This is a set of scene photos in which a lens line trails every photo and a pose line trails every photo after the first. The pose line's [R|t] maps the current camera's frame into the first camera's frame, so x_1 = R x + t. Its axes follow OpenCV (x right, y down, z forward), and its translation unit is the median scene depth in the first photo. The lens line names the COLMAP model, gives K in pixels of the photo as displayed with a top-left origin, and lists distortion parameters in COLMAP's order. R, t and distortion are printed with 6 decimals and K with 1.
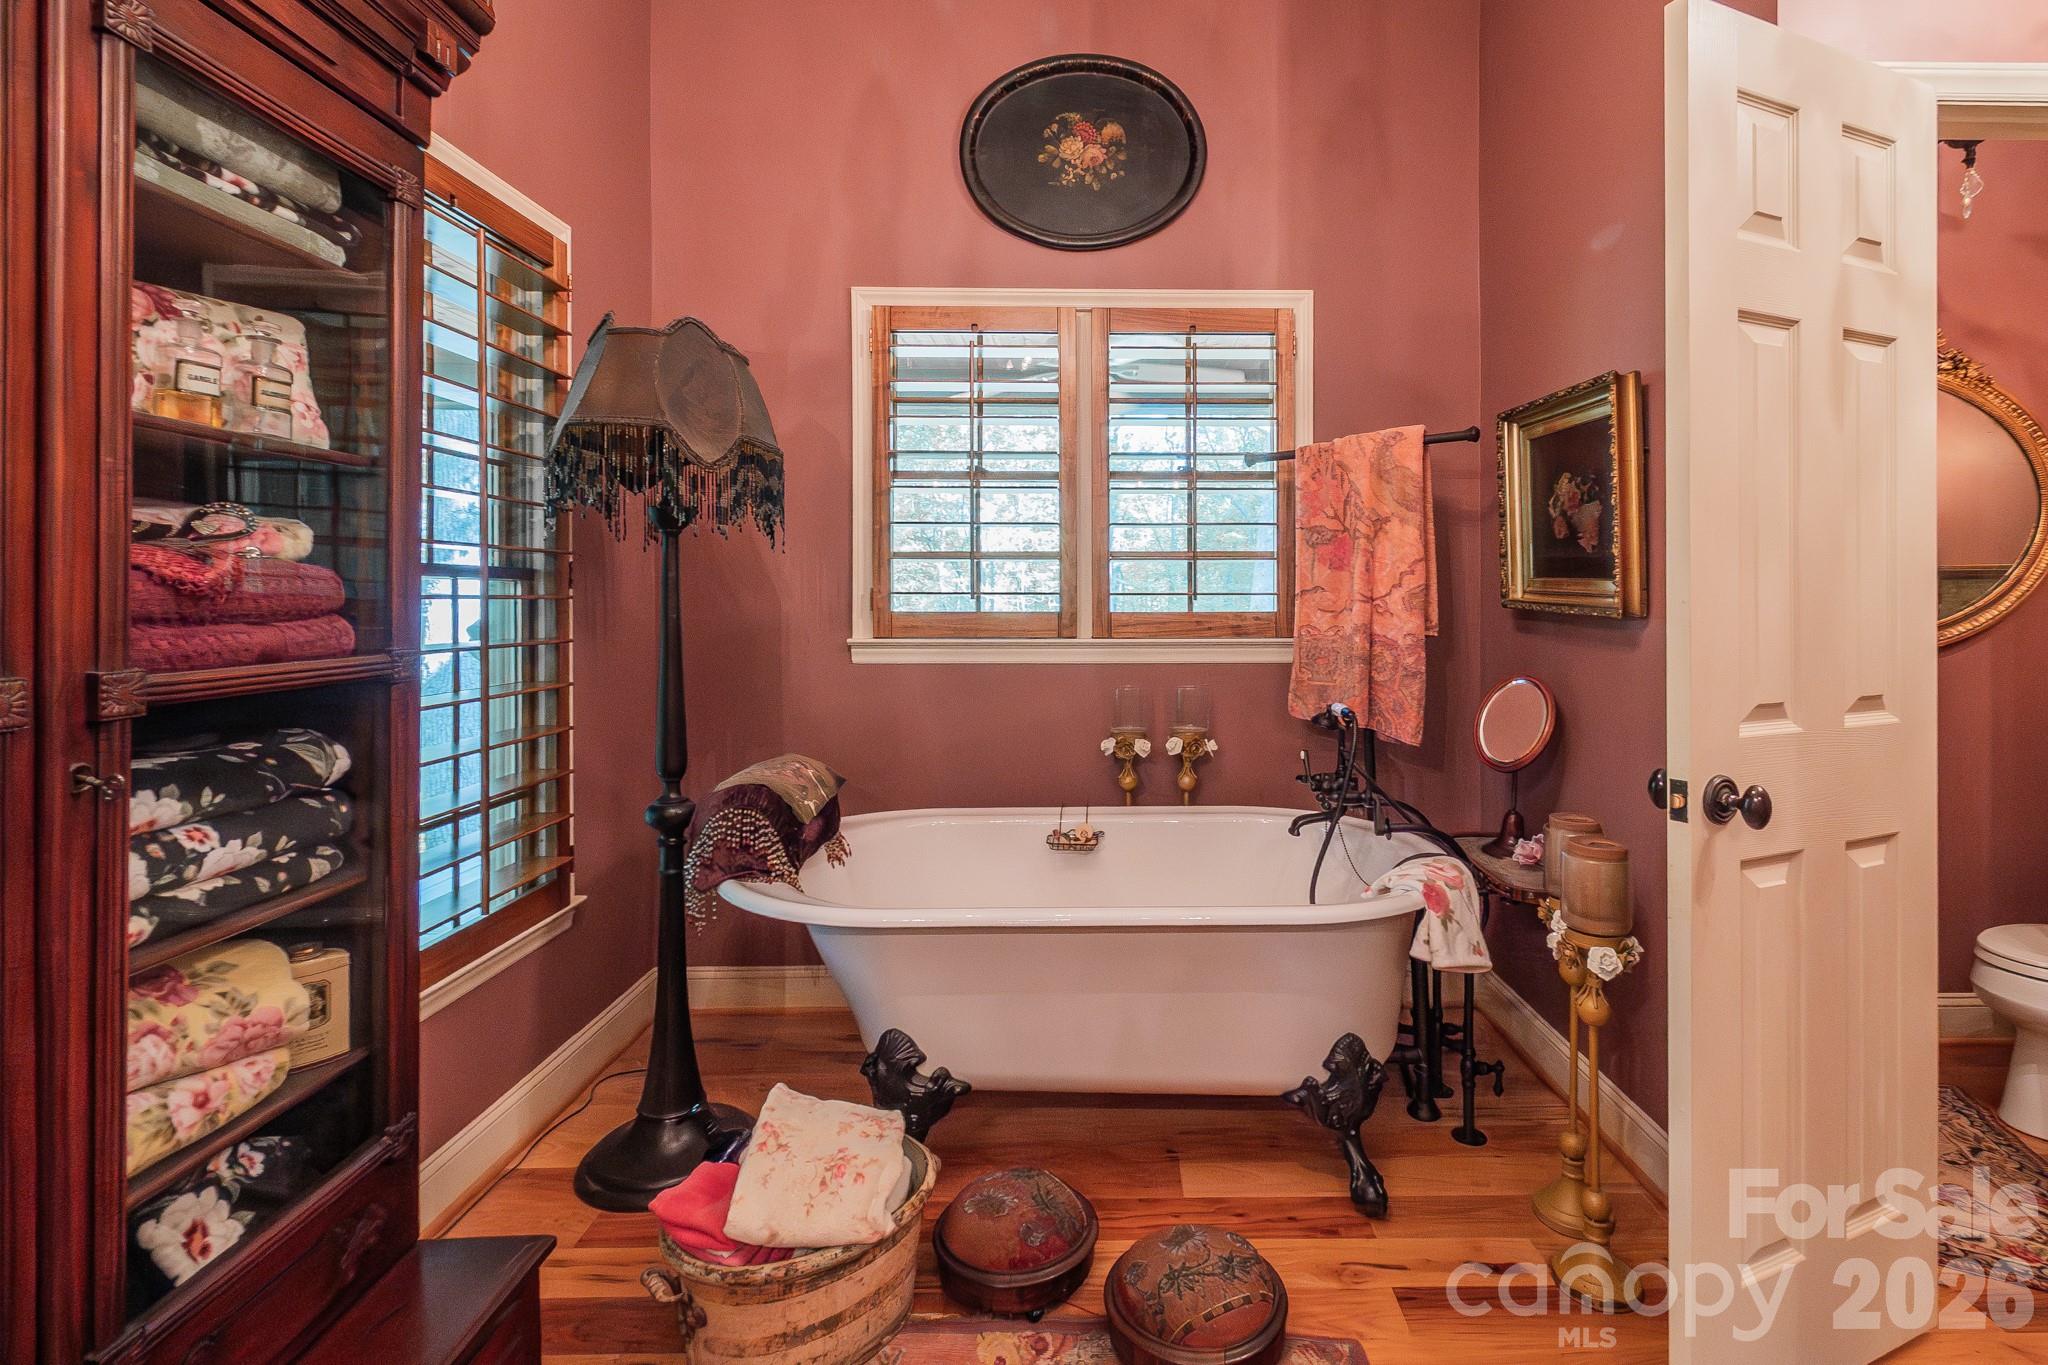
lens RADIAL K [[965.9, 0, 1107.0], [0, 965.9, 607.1], [0, 0, 1]] dist [0.001037, 0.000014]
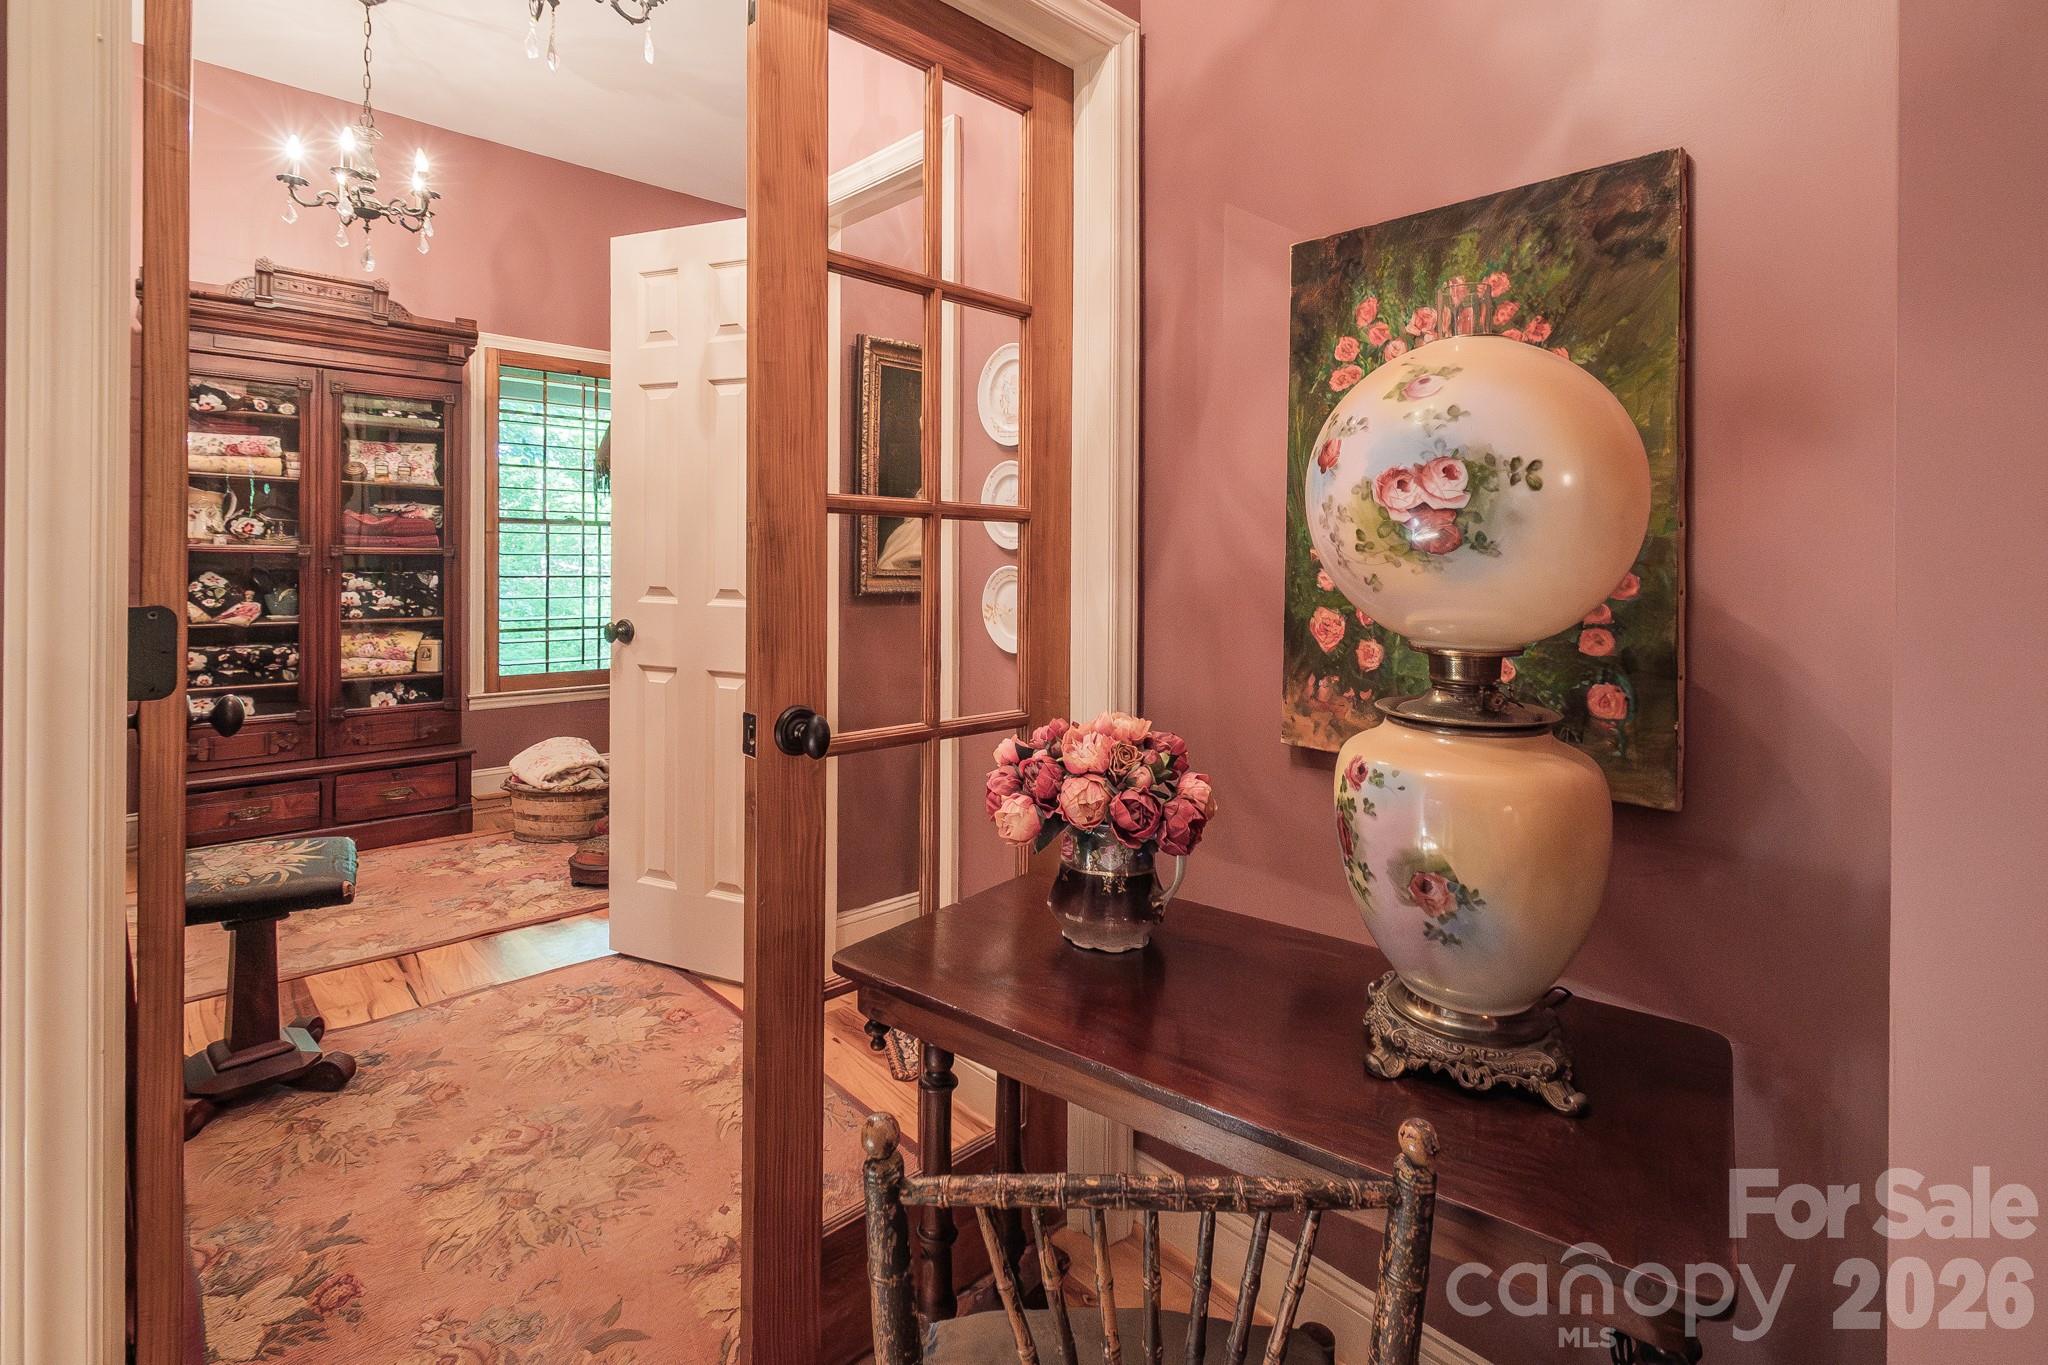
lens RADIAL K [[956.2, 0, 1026.2], [0, 956.2, 572.0], [0, 0, 1]] dist [0.002688, 0.000098]
pose [[0.676776, 0.031580, -0.735511, 3.187434], [-0.027347, 0.999468, 0.017751, 0.021184], [0.735681, 0.008101, 0.677280, 0.316529]]
